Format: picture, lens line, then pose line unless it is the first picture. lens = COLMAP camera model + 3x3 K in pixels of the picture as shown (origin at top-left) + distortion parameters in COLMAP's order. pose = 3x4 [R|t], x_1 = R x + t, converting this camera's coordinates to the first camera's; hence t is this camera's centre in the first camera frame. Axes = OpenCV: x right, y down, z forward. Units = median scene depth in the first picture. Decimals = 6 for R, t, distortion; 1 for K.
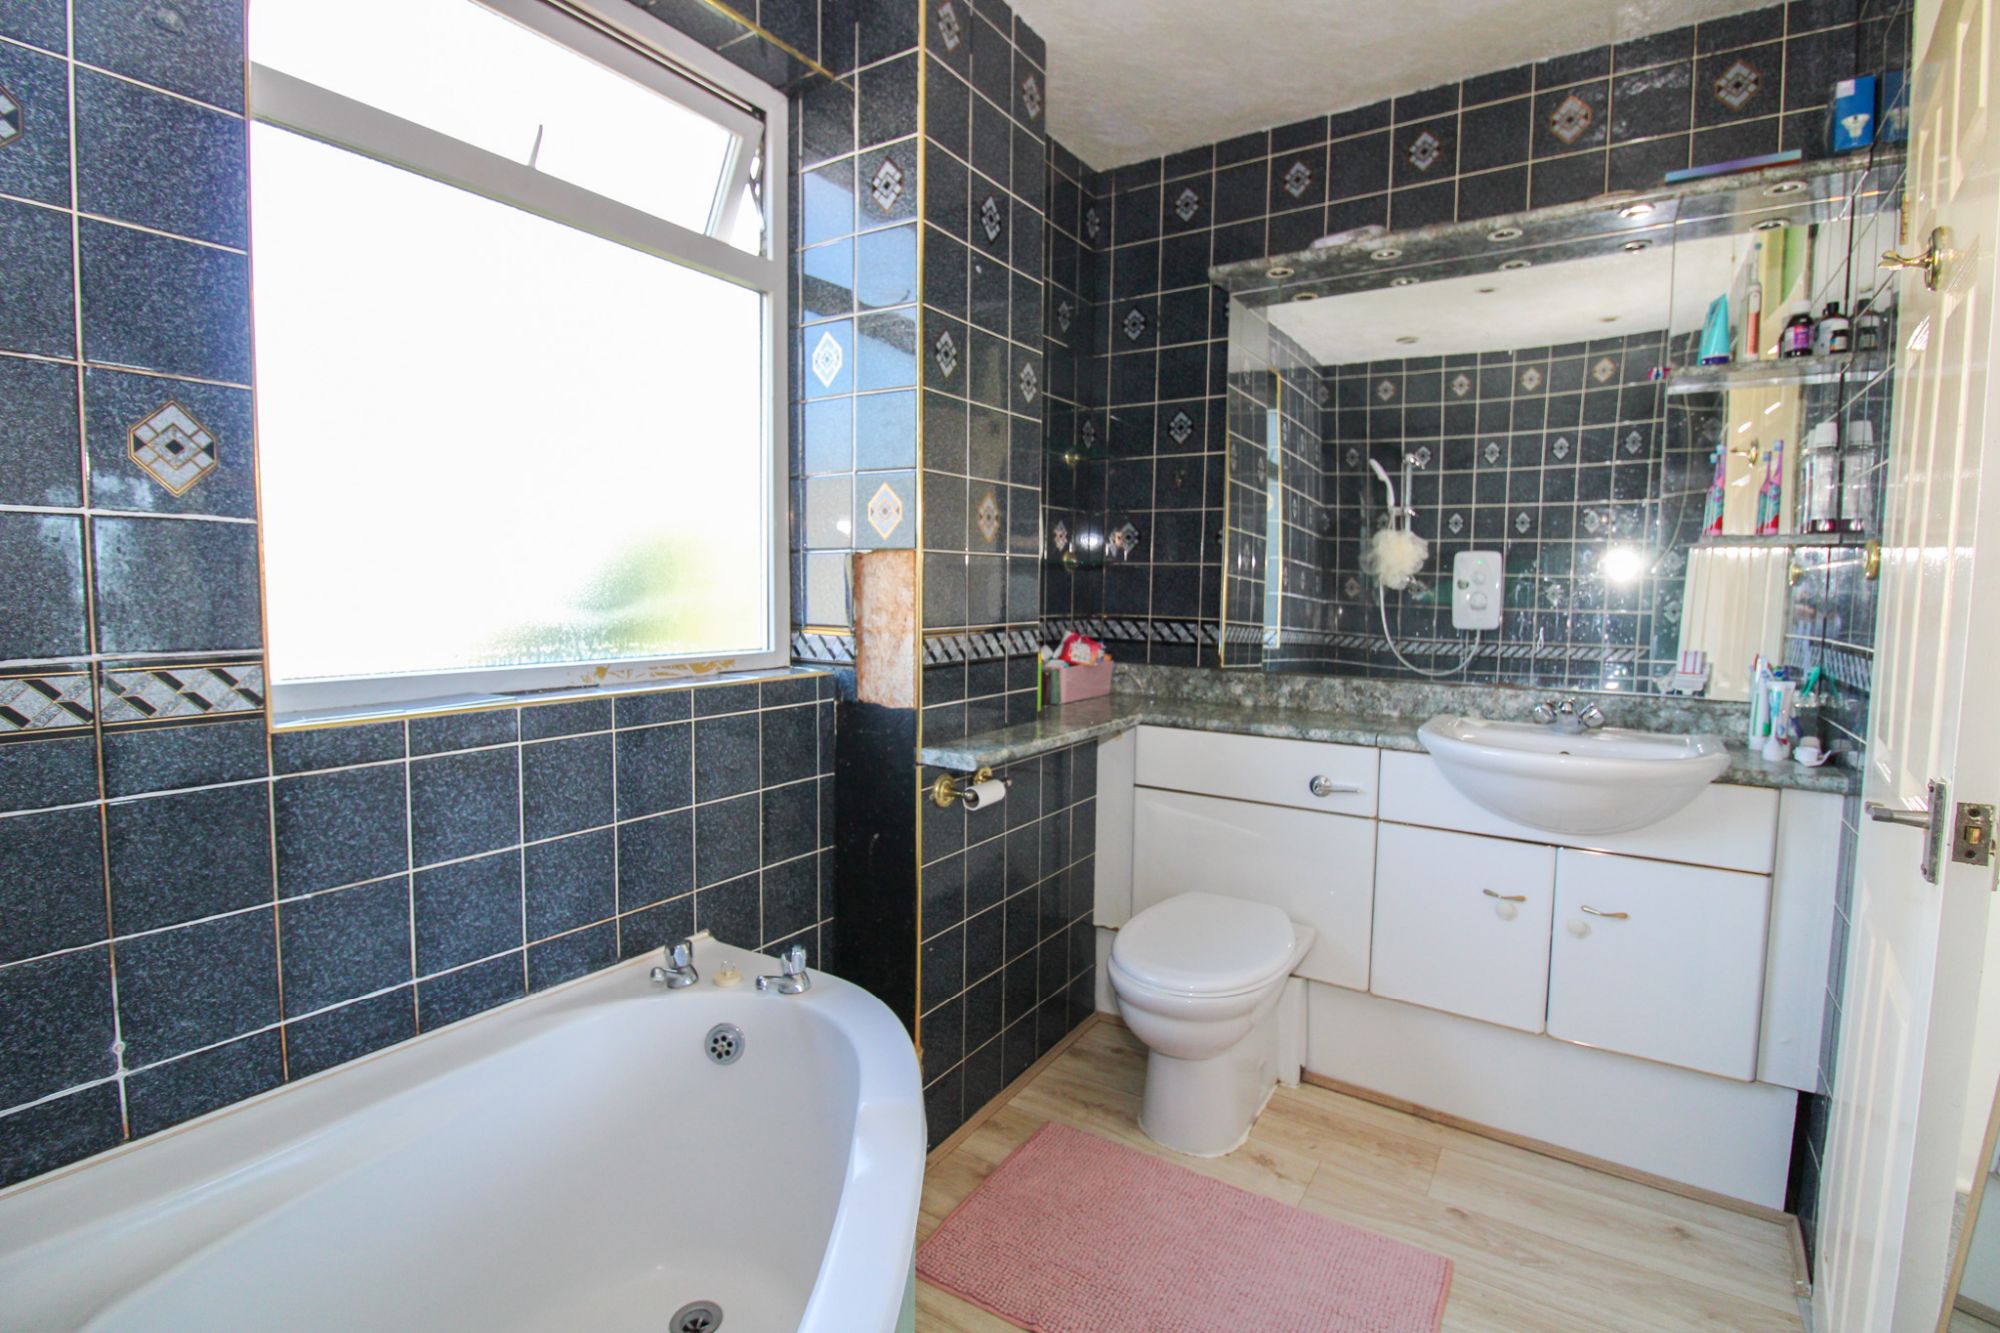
lens RADIAL K [[934.0, 0, 1000.0], [0, 934.0, 666.5], [0, 0, 1]] dist [-0.004040, -0.001004]
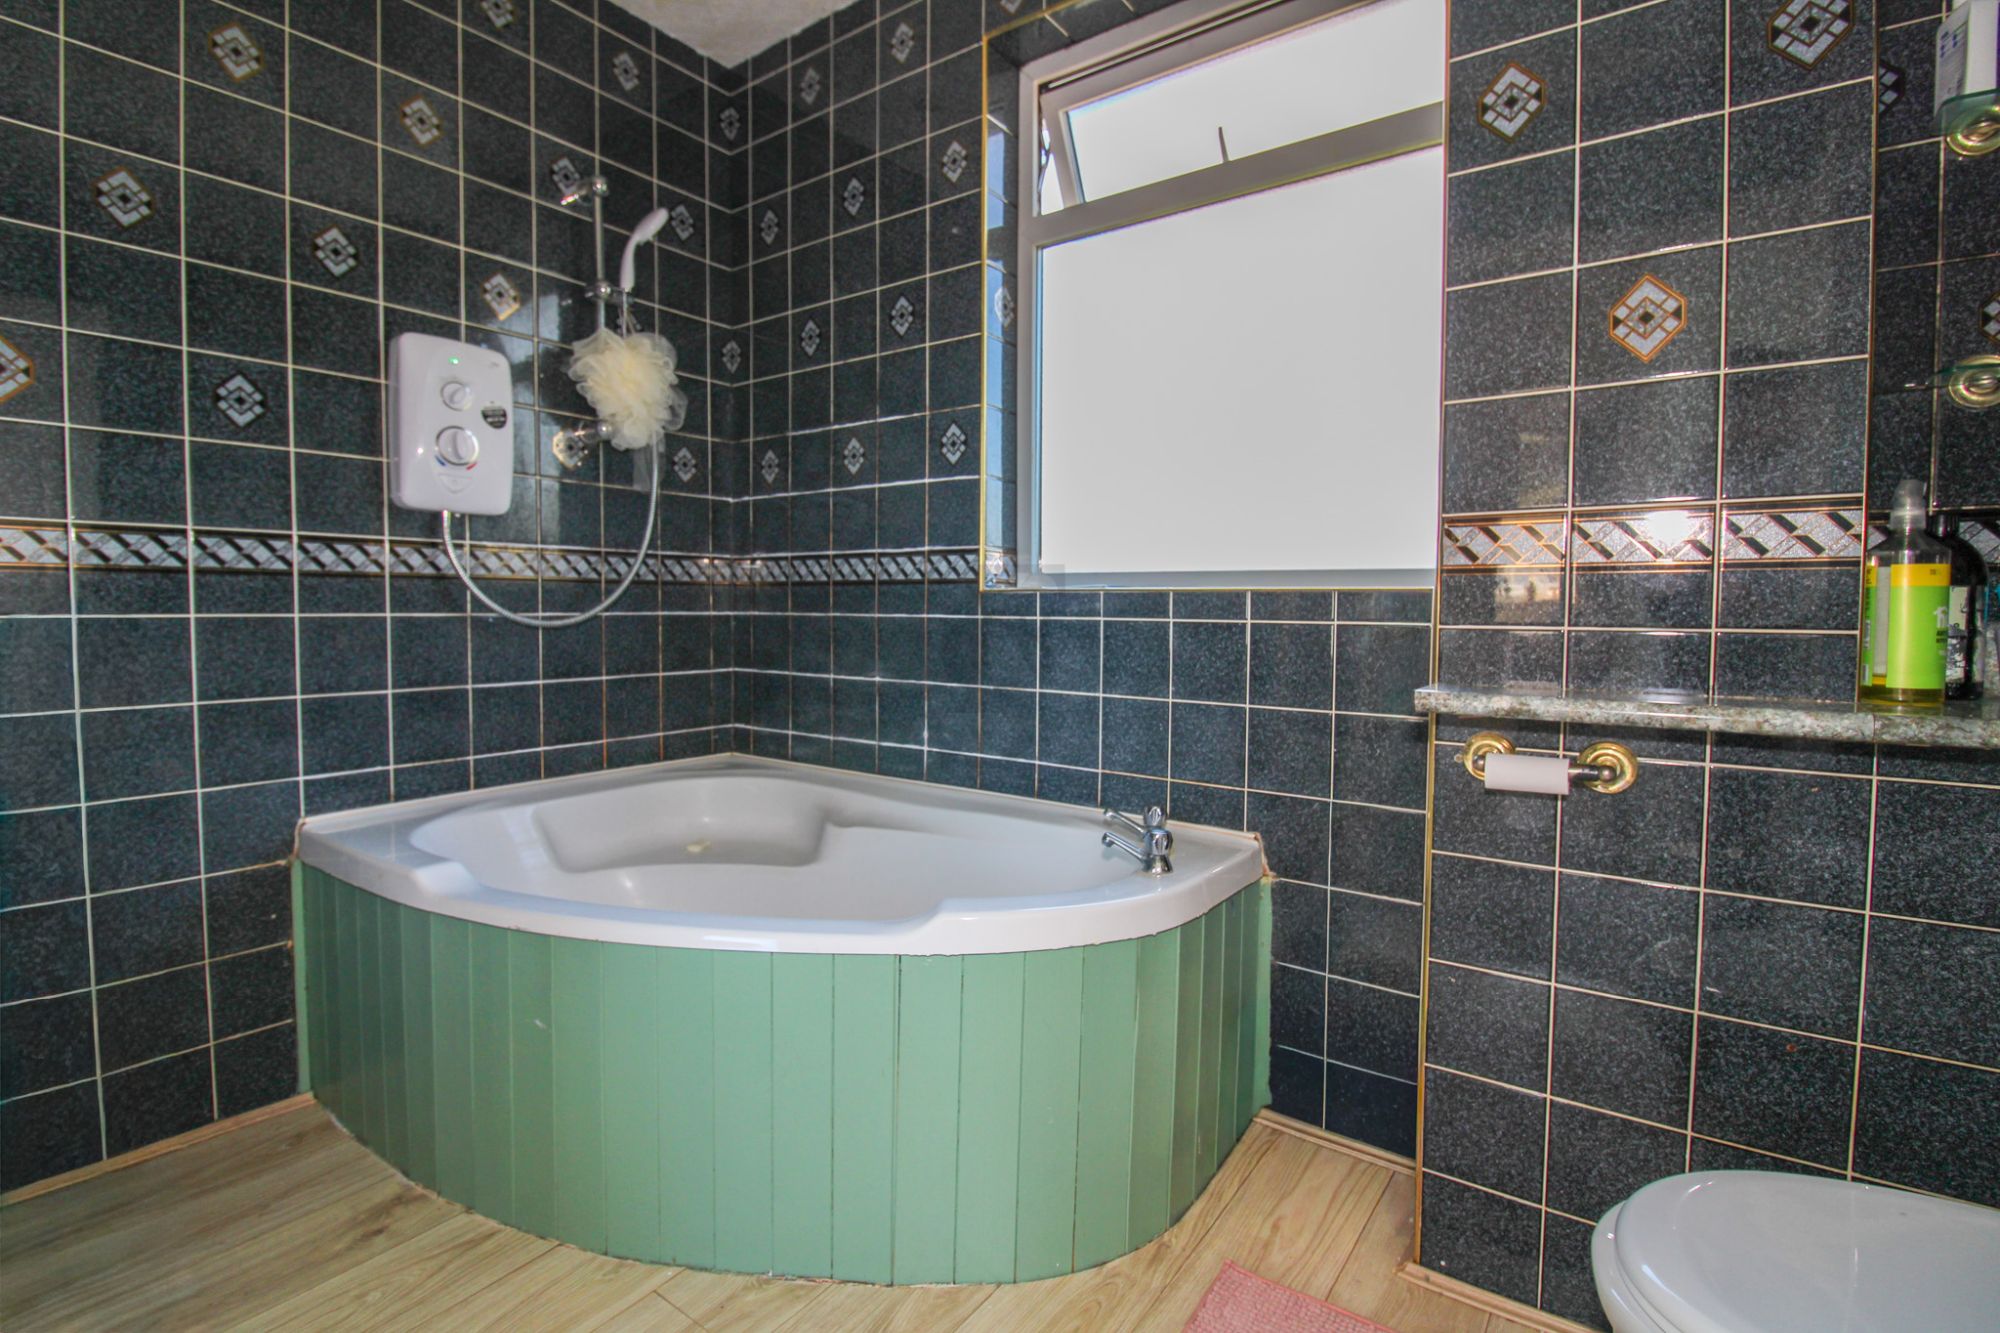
lens RADIAL K [[953.5, 0, 1000.0], [0, 953.5, 666.5], [0, 0, 1]] dist [0.000299, 0.000470]
pose [[-0.051622, 0.042495, -0.997762, 1.042031], [-0.102757, 0.993565, 0.047633, 0.118803], [0.993366, 0.104986, -0.046923, 1.091515]]
